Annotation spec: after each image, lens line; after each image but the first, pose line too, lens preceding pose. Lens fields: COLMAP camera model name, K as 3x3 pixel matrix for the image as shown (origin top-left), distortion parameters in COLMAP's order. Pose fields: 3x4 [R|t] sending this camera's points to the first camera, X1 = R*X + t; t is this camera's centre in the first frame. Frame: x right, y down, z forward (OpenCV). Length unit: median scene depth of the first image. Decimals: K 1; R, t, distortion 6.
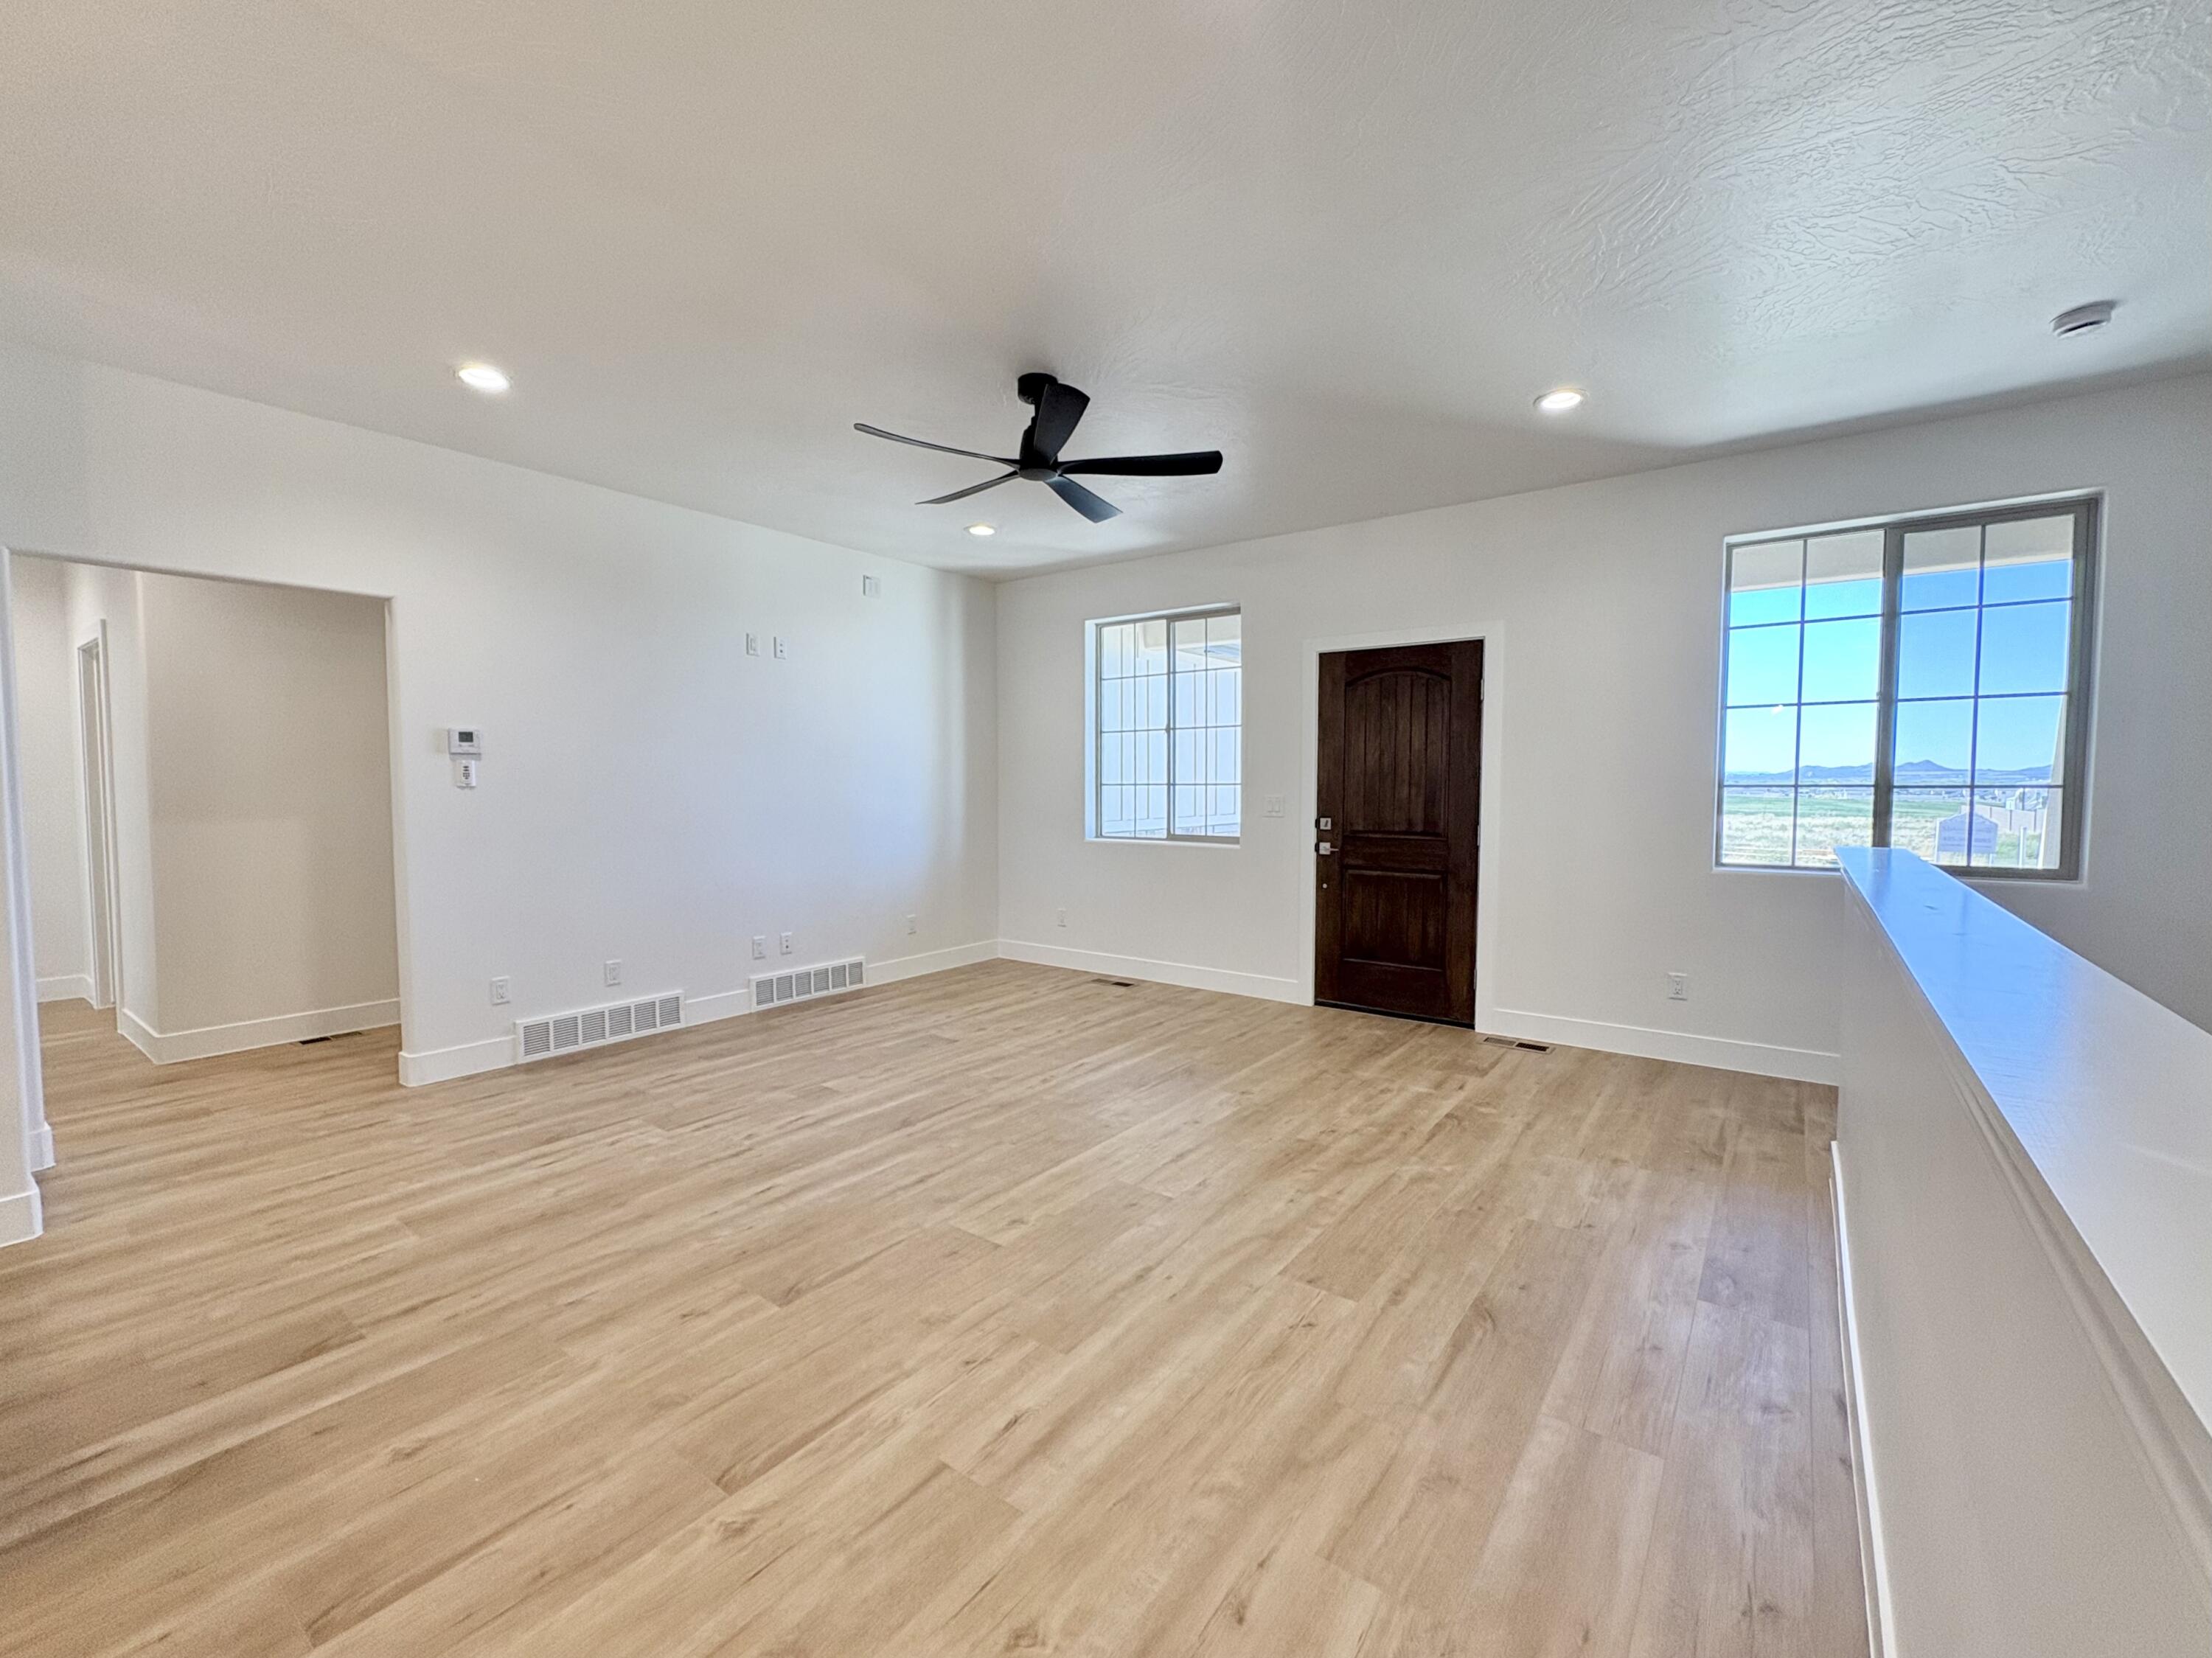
lens RADIAL K [[927.5, 0, 1108.0], [0, 927.5, 828.4], [0, 0, 1]] dist [-0.000532, 0.000412]
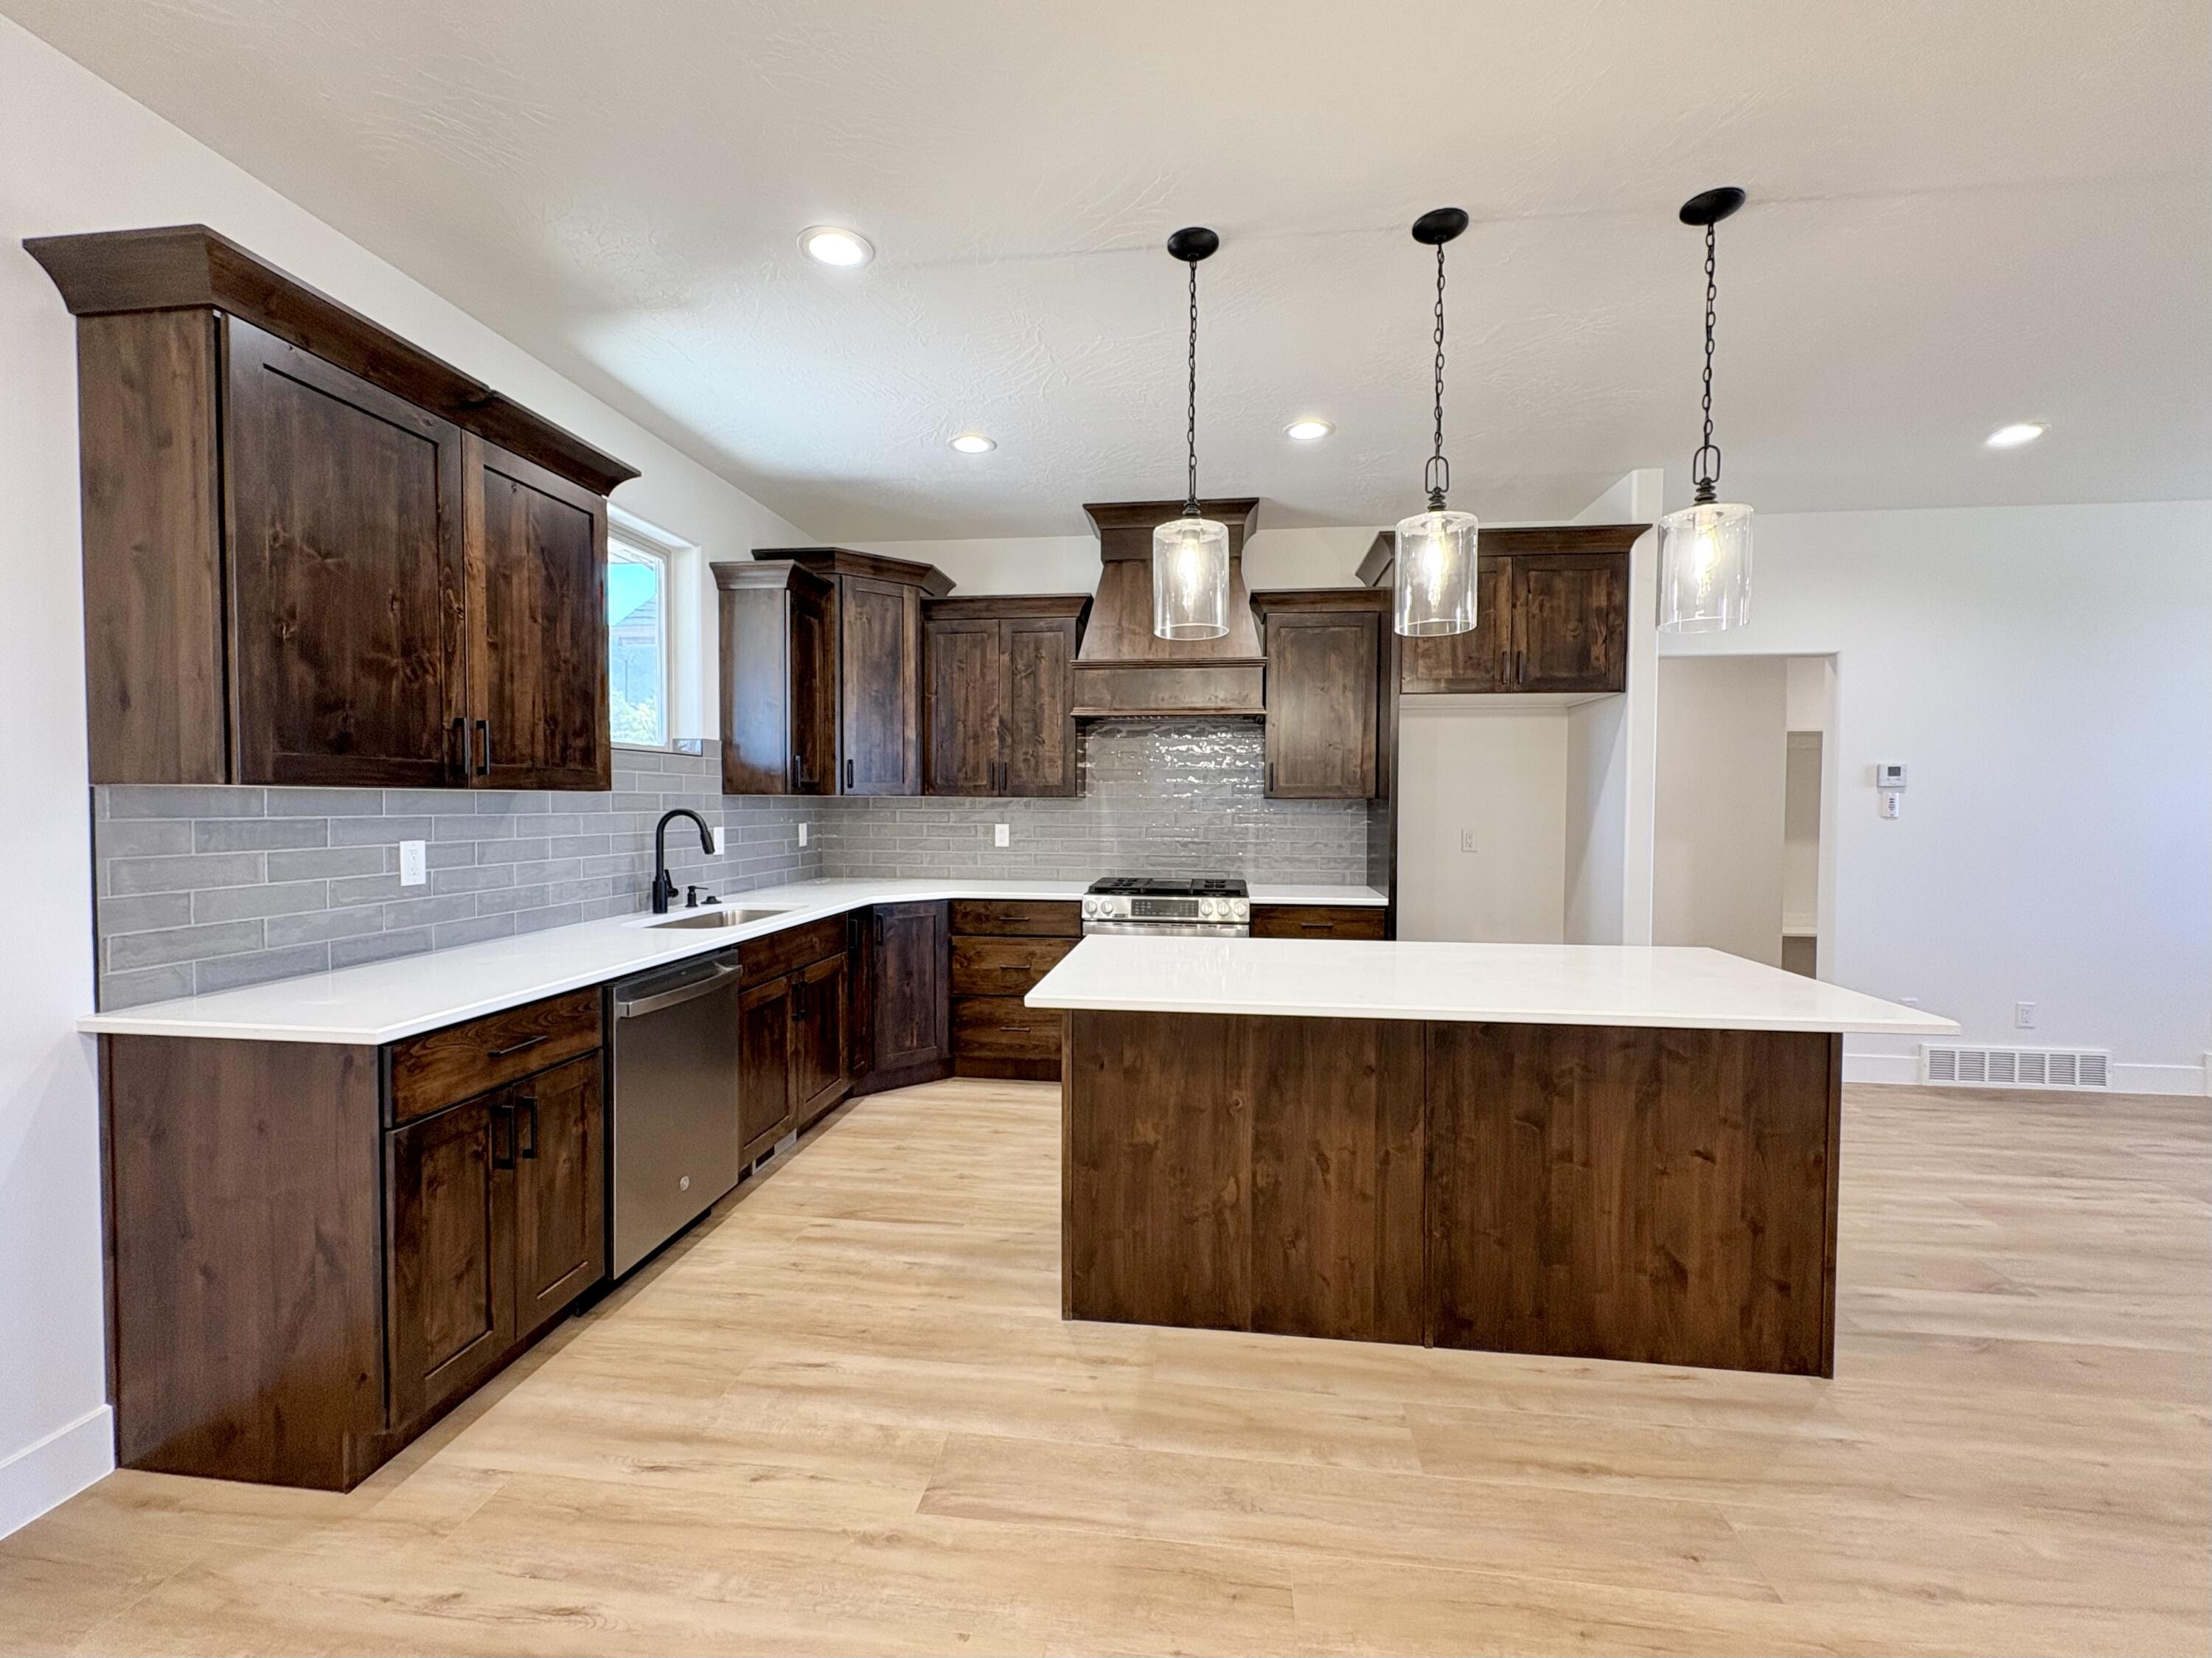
lens RADIAL K [[917.2, 0, 1106.0], [0, 917.2, 829.0], [0, 0, 1]] dist [0.000085, 0.000091]
pose [[0.491225, 0.027539, -0.870597, -0.234300], [-0.048905, 0.998795, 0.004000, 0.010470], [0.869659, 0.040611, 0.491980, -0.361316]]
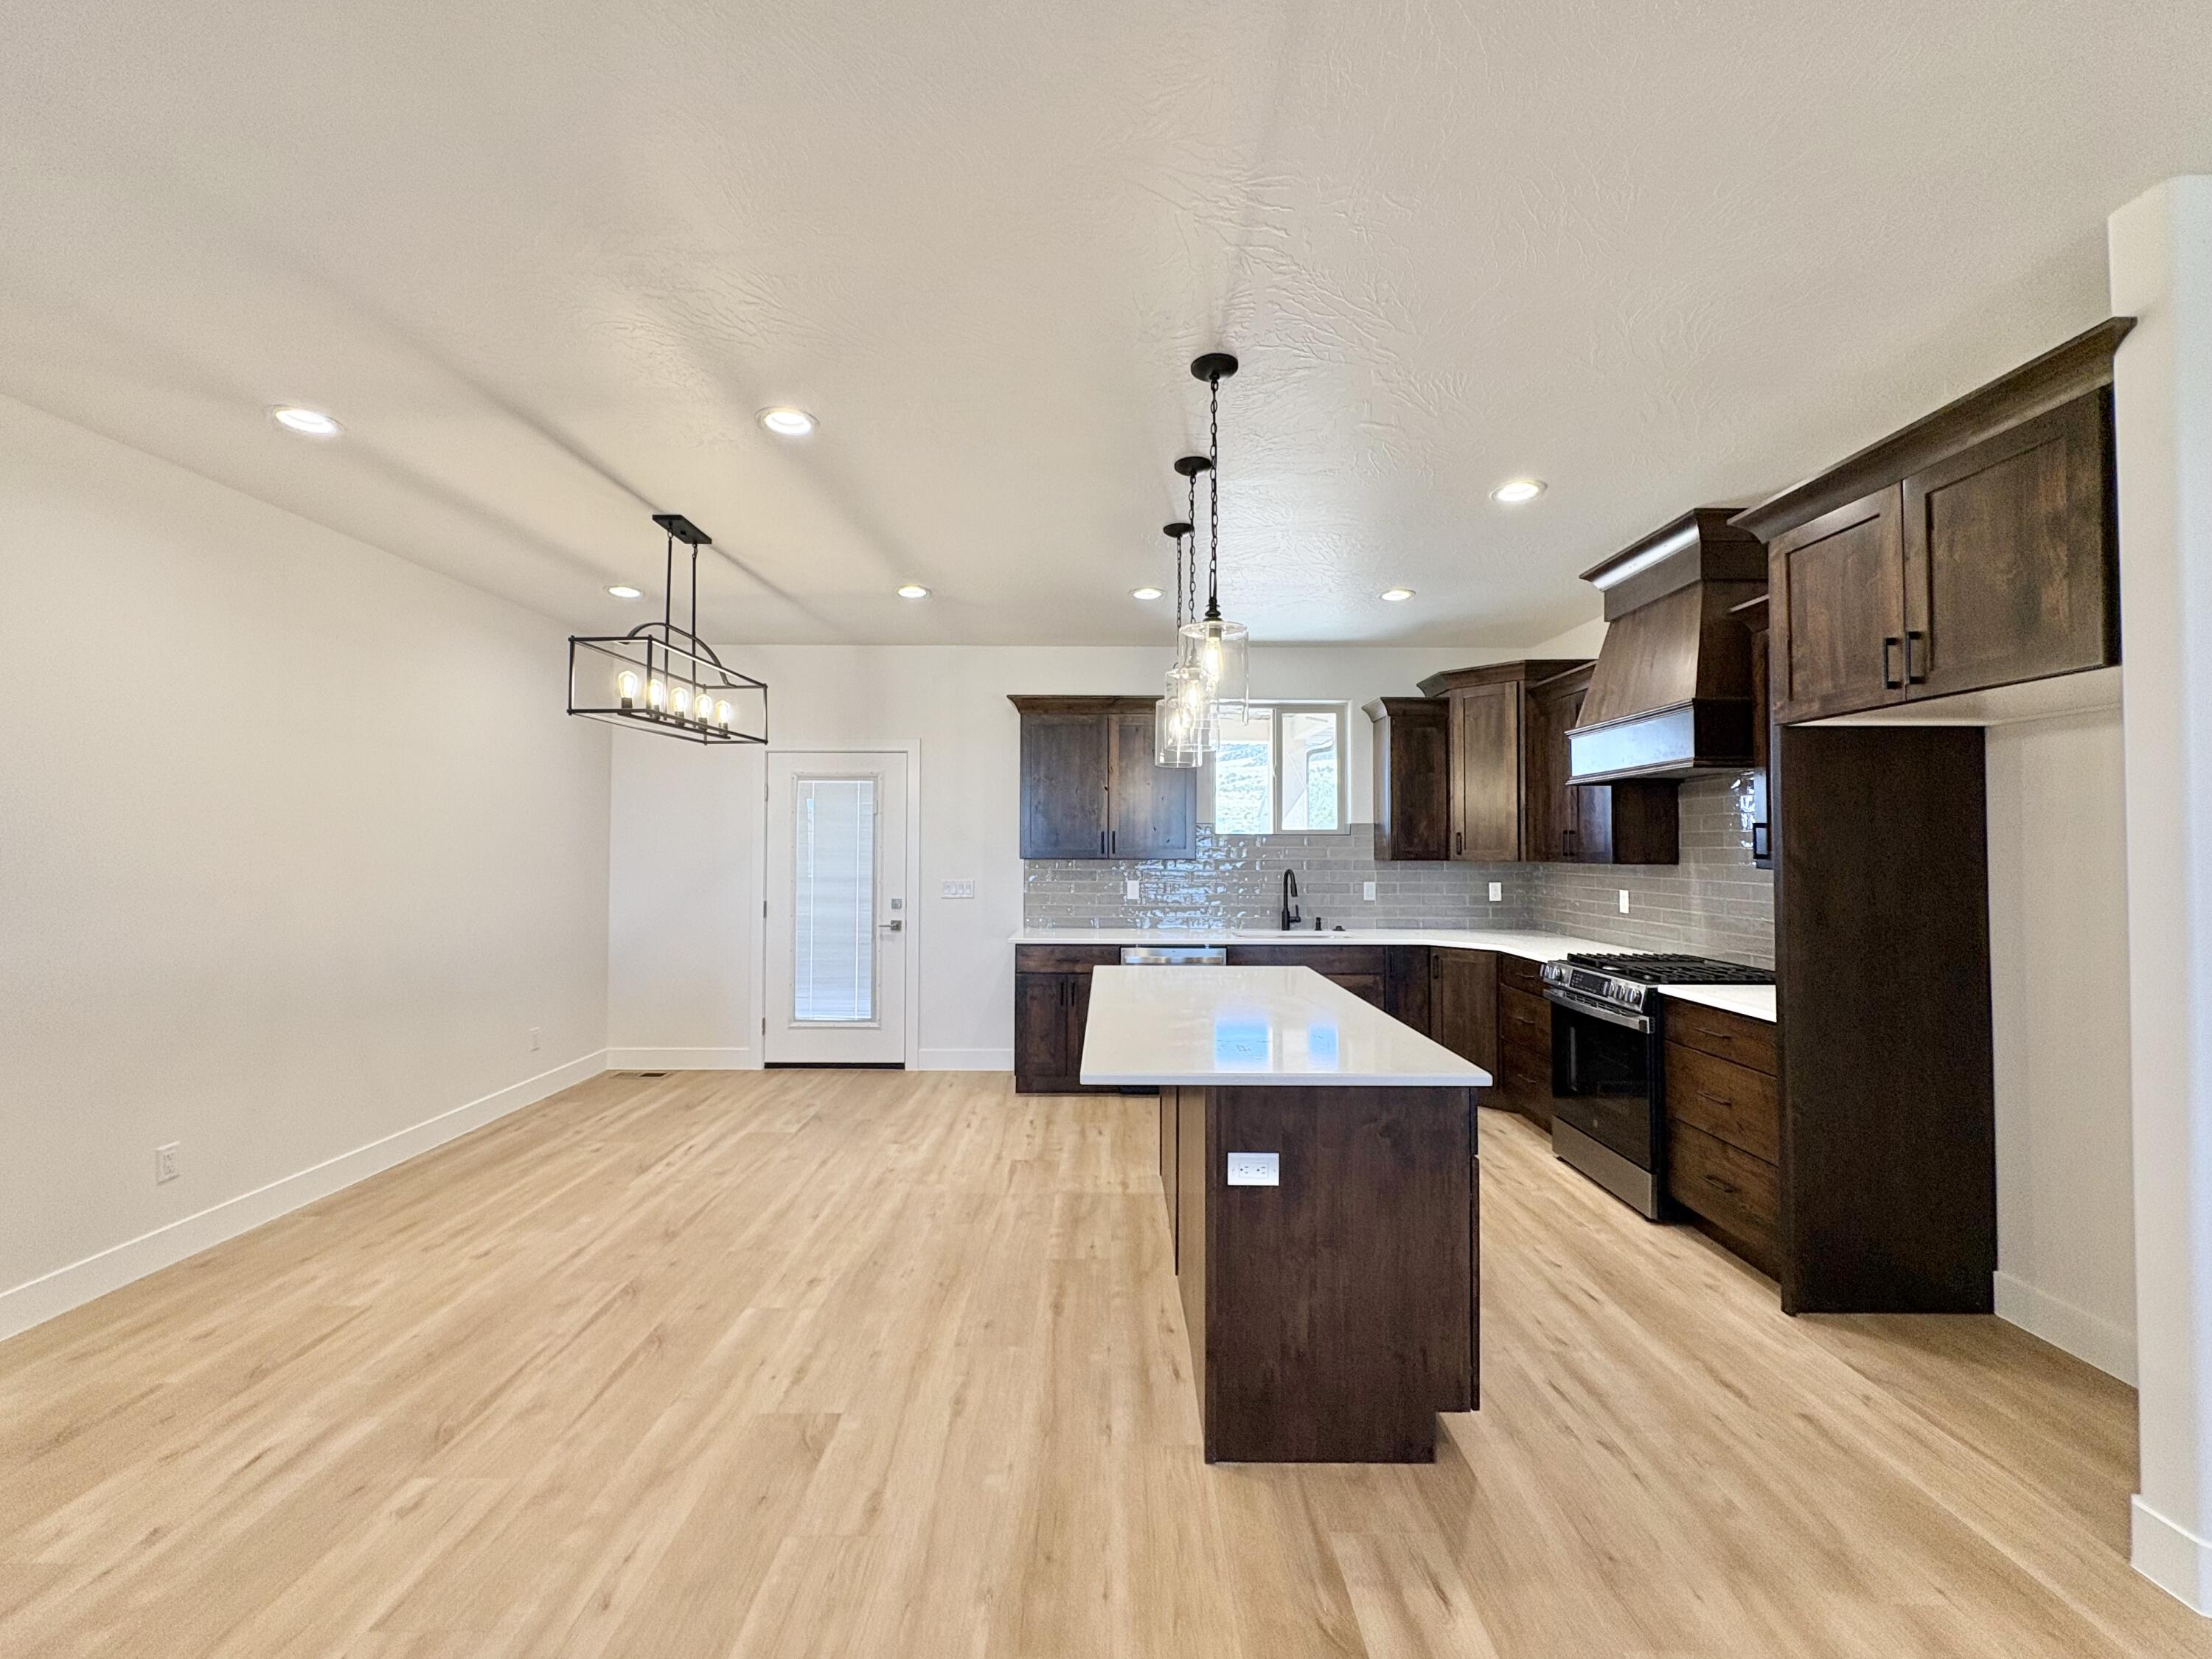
lens RADIAL K [[877.4, 0, 1108.2], [0, 877.4, 829.7], [0, 0, 1]] dist [-0.000144, 0.000375]
pose [[-0.802903, -0.015857, -0.595899, -0.117443], [-0.033764, 0.999251, 0.018903, -0.070235], [0.595153, 0.035297, -0.802837, 0.742560]]
